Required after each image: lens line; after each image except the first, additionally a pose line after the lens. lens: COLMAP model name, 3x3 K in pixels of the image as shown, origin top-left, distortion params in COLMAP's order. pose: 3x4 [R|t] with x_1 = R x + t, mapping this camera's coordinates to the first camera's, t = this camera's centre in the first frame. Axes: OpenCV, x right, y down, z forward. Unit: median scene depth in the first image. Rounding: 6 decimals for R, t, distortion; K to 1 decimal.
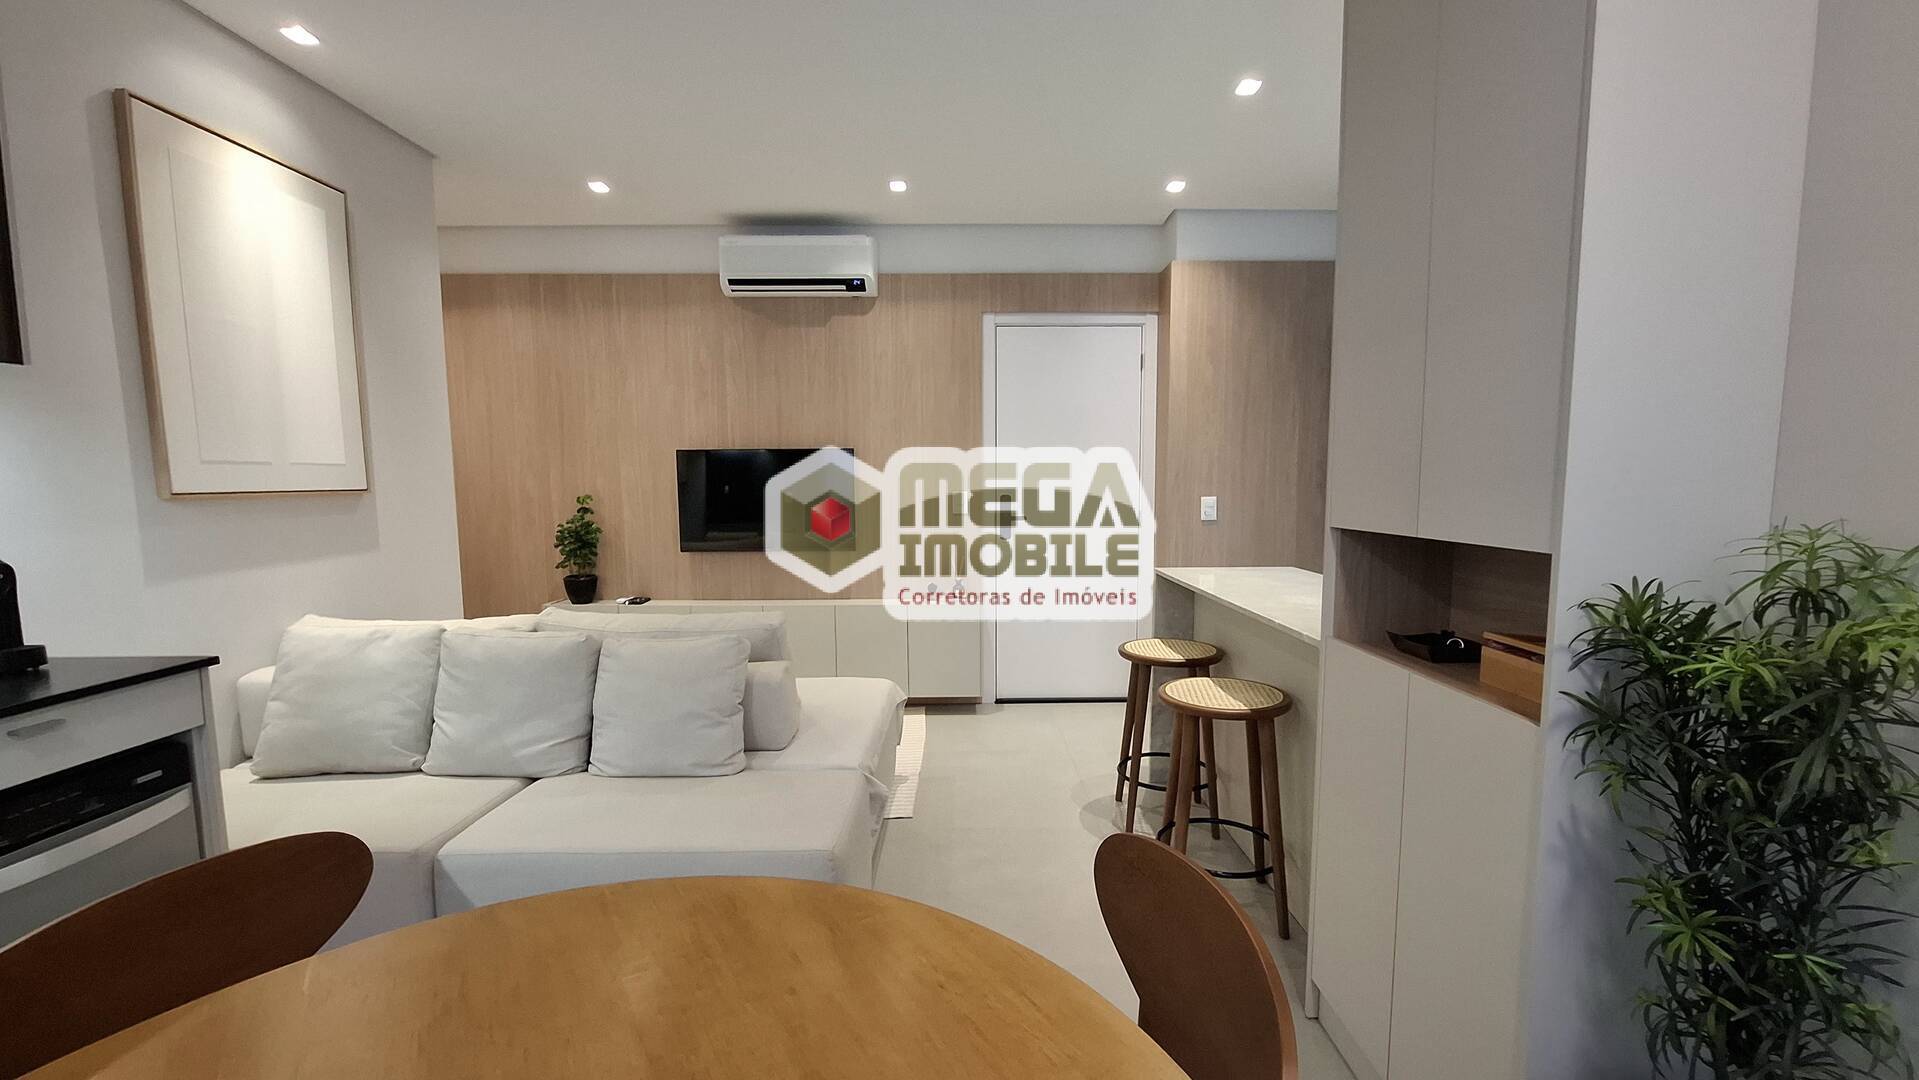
lens RADIAL K [[763.5, 0, 964.8], [0, 763.5, 558.0], [0, 0, 1]] dist [-0.005678, 0.001328]
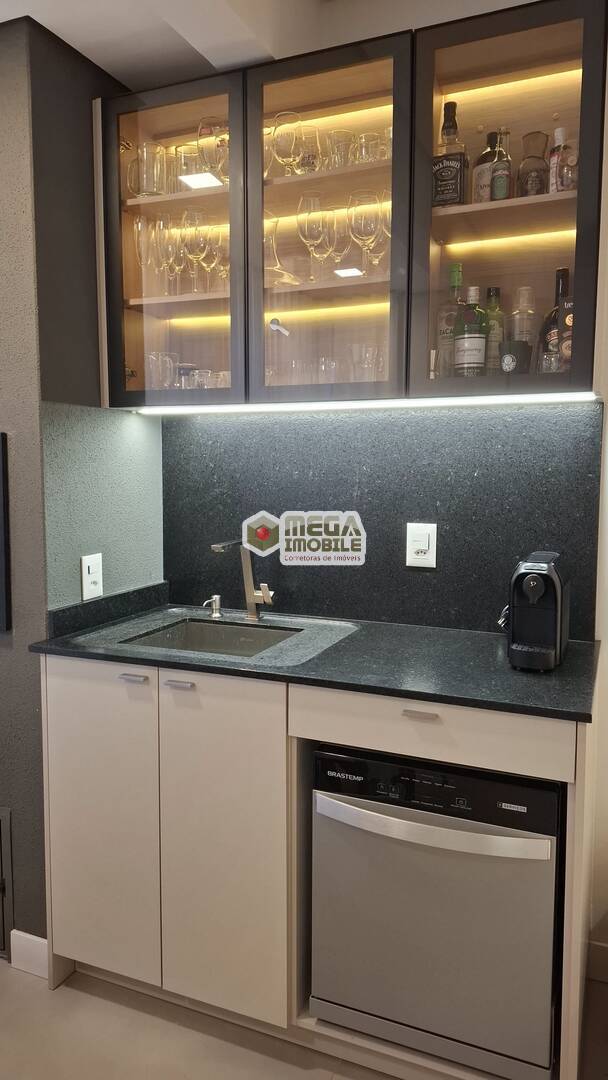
lens RADIAL K [[754.8, 0, 290.1], [0, 754.8, 525.2], [0, 0, 1]] dist [0.078649, -0.057857]
pose [[-0.403990, 0.078180, -0.911416, -0.040468], [-0.092668, 0.987718, 0.125801, -0.085536], [0.910057, 0.135281, -0.391784, 0.543821]]
